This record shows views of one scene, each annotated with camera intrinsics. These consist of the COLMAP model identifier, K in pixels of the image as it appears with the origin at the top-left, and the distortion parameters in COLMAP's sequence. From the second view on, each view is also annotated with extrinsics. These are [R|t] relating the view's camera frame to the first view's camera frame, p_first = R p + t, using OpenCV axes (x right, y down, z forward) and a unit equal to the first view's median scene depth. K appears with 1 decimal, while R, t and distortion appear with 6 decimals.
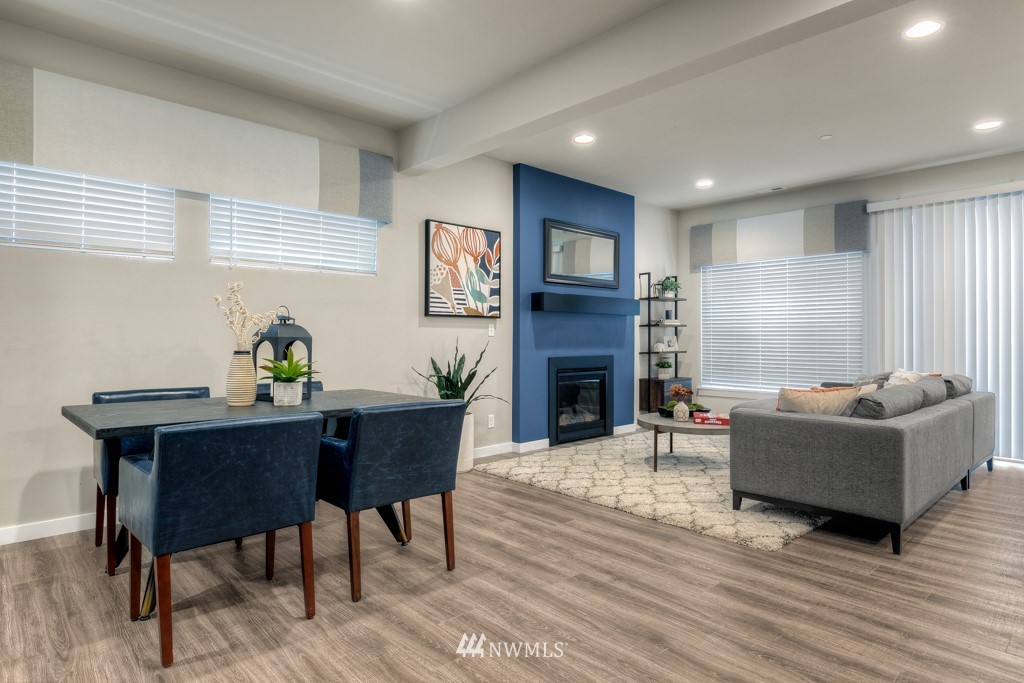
lens RADIAL K [[579.0, 0, 522.5], [0, 579.0, 333.6], [0, 0, 1]] dist [-0.000900, 0.002265]
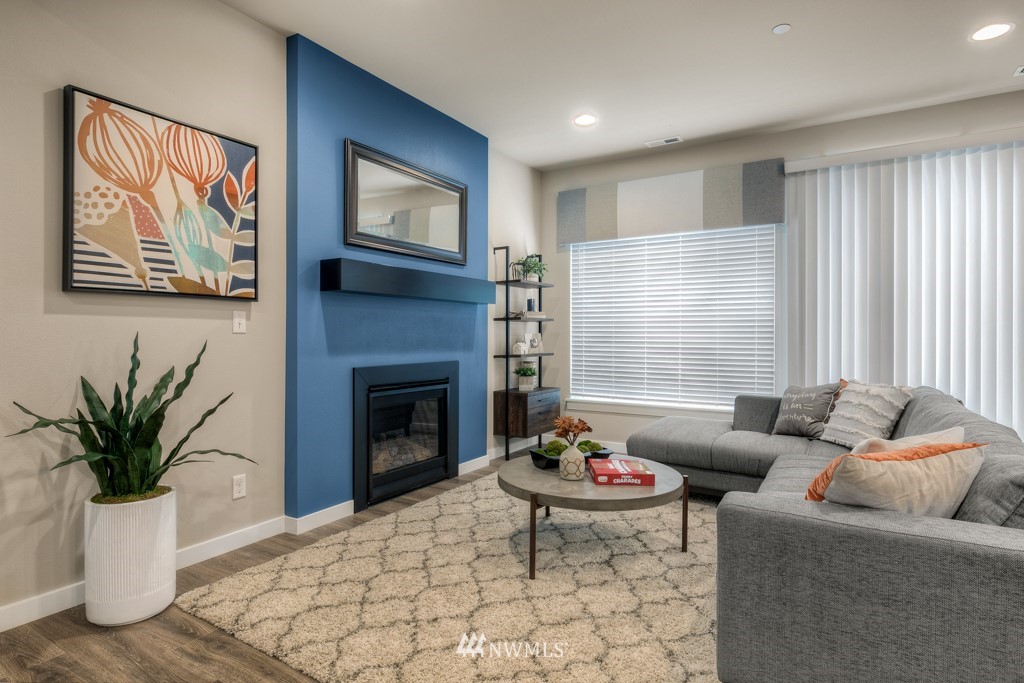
lens RADIAL K [[545.3, 0, 513.7], [0, 545.3, 335.6], [0, 0, 1]] dist [-0.005927, 0.002465]
pose [[0.968058, 0.000285, 0.250724, 0.070649], [-0.002434, 0.999963, 0.008259, 0.001929], [-0.250713, -0.008606, 0.968023, 0.433419]]
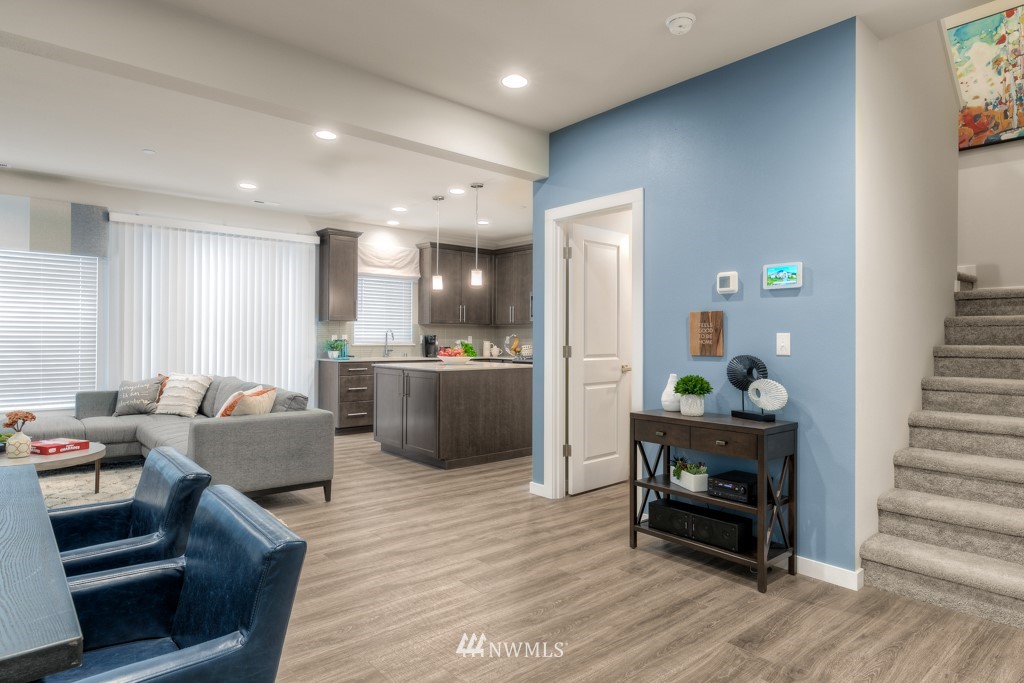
lens RADIAL K [[579.0, 0, 516.4], [0, 579.0, 337.8], [0, 0, 1]] dist [-0.000900, 0.002265]
pose [[0.055945, -0.001523, 0.998433, -0.421586], [-0.012751, 0.999916, 0.002240, -0.017735], [-0.998352, -0.012857, 0.055921, 0.259031]]
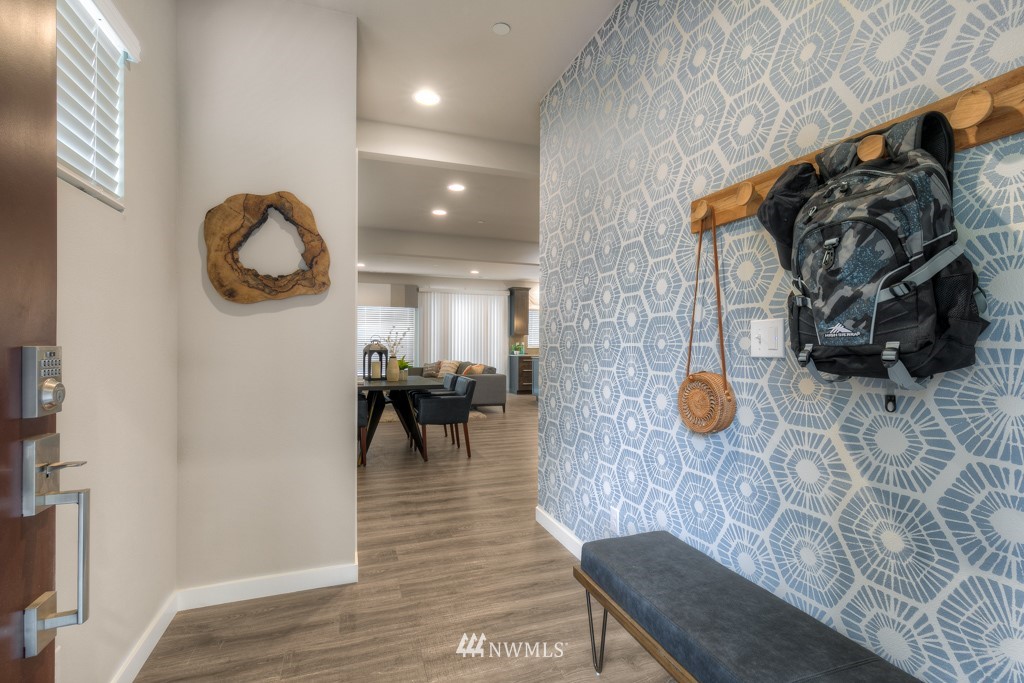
lens RADIAL K [[470.5, 0, 517.6], [0, 470.5, 342.4], [0, 0, 1]] dist [0.005734, 0.000640]
pose [[0.400863, 0.004464, 0.916127, -1.041161], [-0.011349, 0.999936, 0.000093, -0.016417], [-0.916068, -0.010435, 0.400888, -0.099329]]
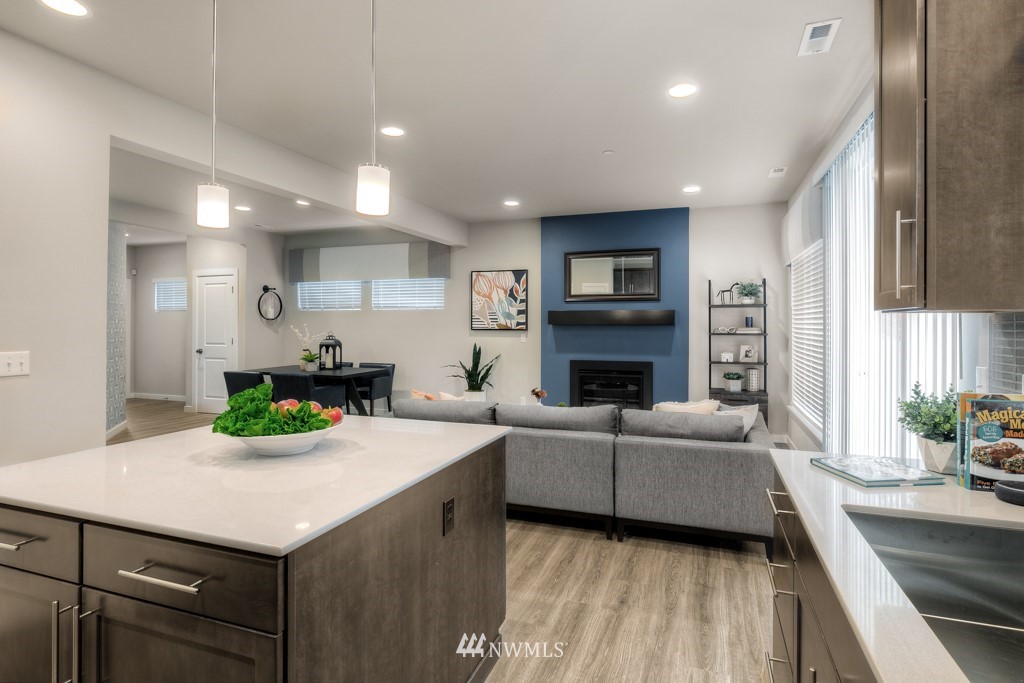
lens RADIAL K [[525.5, 0, 532.7], [0, 525.5, 322.4], [0, 0, 1]] dist [0.007349, 0.000313]
pose [[0.452540, -0.001049, -0.891743, 1.139353], [0.007043, 0.999972, 0.002398, -0.049493], [0.891716, -0.007366, 0.452535, 0.432273]]
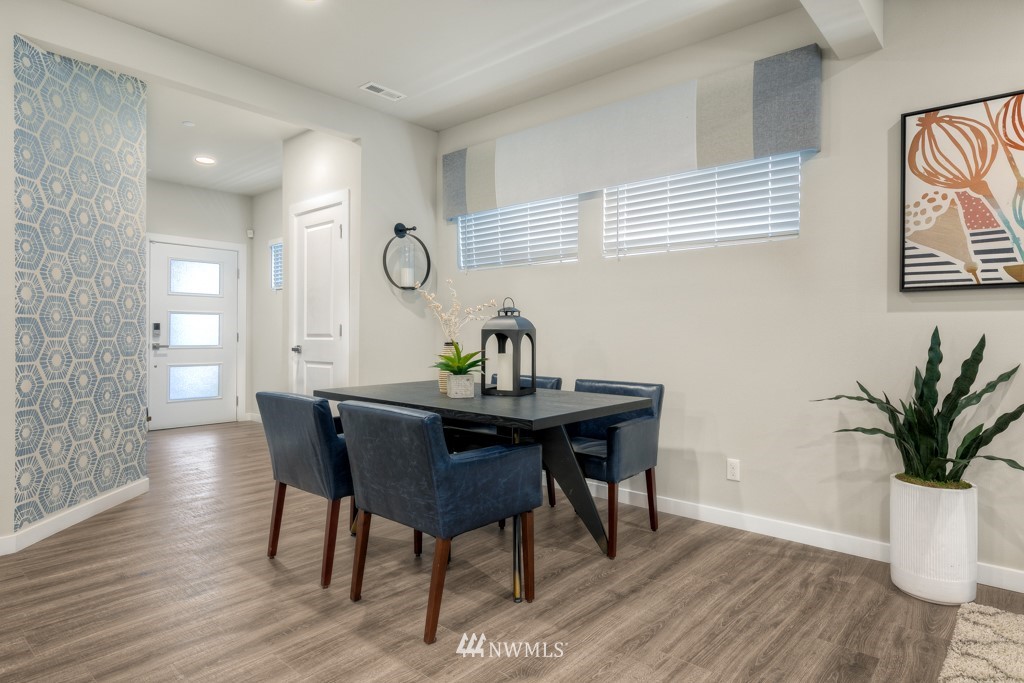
lens RADIAL K [[579.0, 0, 529.3], [0, 579.0, 333.6], [0, 0, 1]] dist [-0.000900, 0.002265]
pose [[0.099536, -0.001396, -0.995033, 0.317378], [0.005421, 0.999985, -0.000860, 0.007663], [0.995019, -0.005309, 0.099542, 0.538283]]
